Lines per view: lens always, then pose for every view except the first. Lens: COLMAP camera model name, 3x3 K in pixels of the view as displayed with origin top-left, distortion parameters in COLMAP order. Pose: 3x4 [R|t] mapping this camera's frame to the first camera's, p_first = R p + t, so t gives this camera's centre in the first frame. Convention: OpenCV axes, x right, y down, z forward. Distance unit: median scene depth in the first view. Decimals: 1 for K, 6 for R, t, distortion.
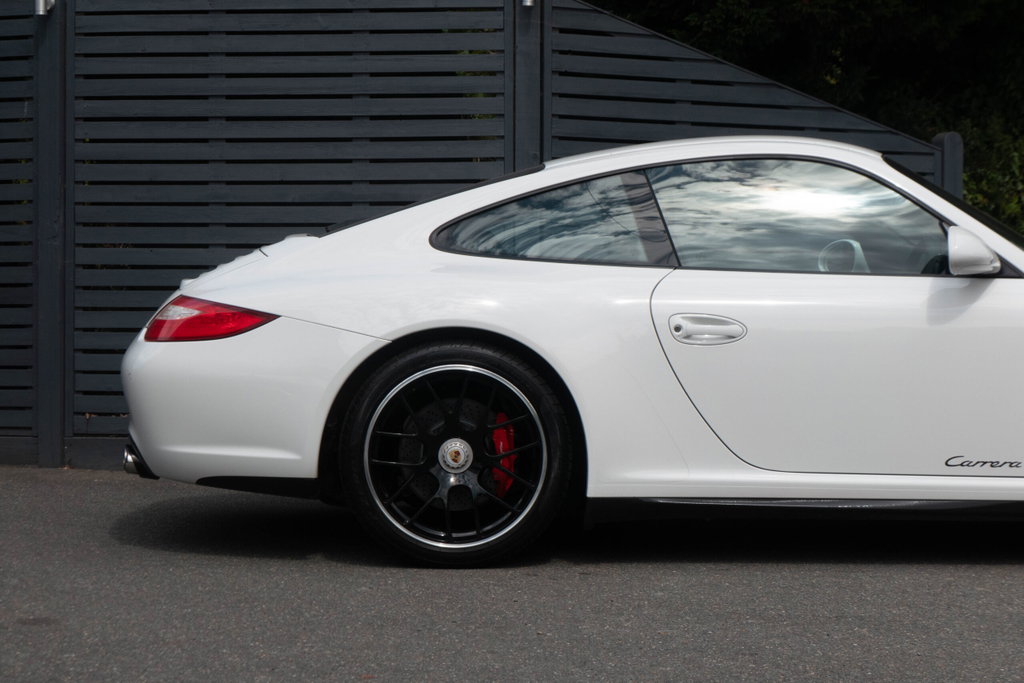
lens RADIAL K [[2262.8, 0, 489.3], [0, 2262.8, 283.7], [0, 0, 1]] dist [-0.073692, 0.000000]
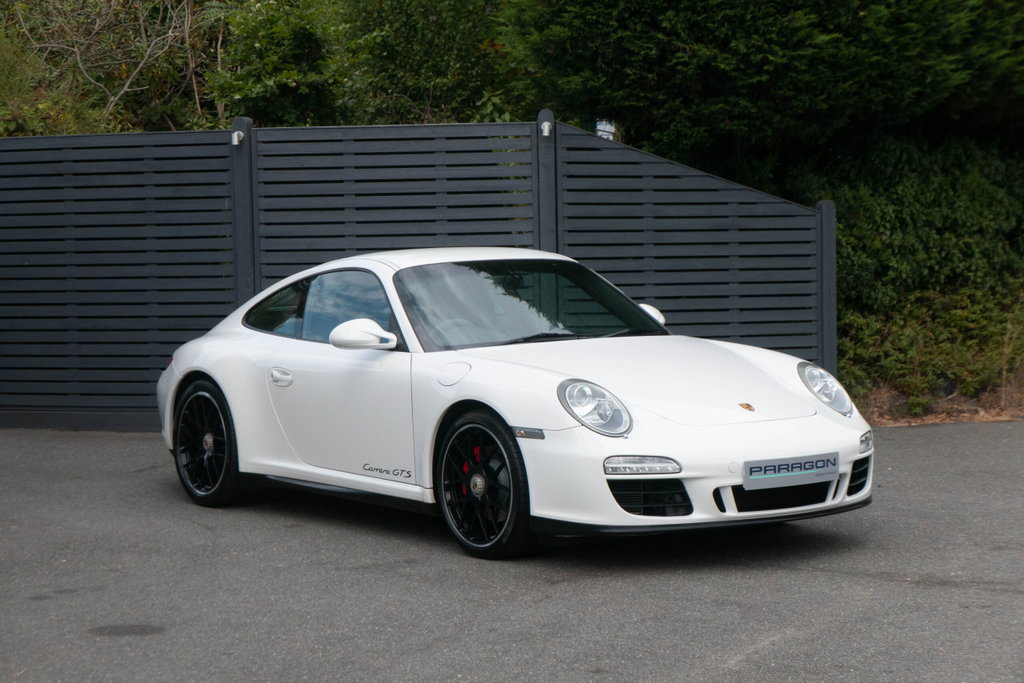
lens RADIAL K [[2283.4, 0, 488.5], [0, 2283.4, 291.6], [0, 0, 1]] dist [-0.031968, 0.000000]
pose [[0.999321, -0.020993, -0.030288, 0.022437], [0.022310, 0.998791, 0.043806, -0.082741], [0.029332, -0.044452, 0.998581, -0.580921]]
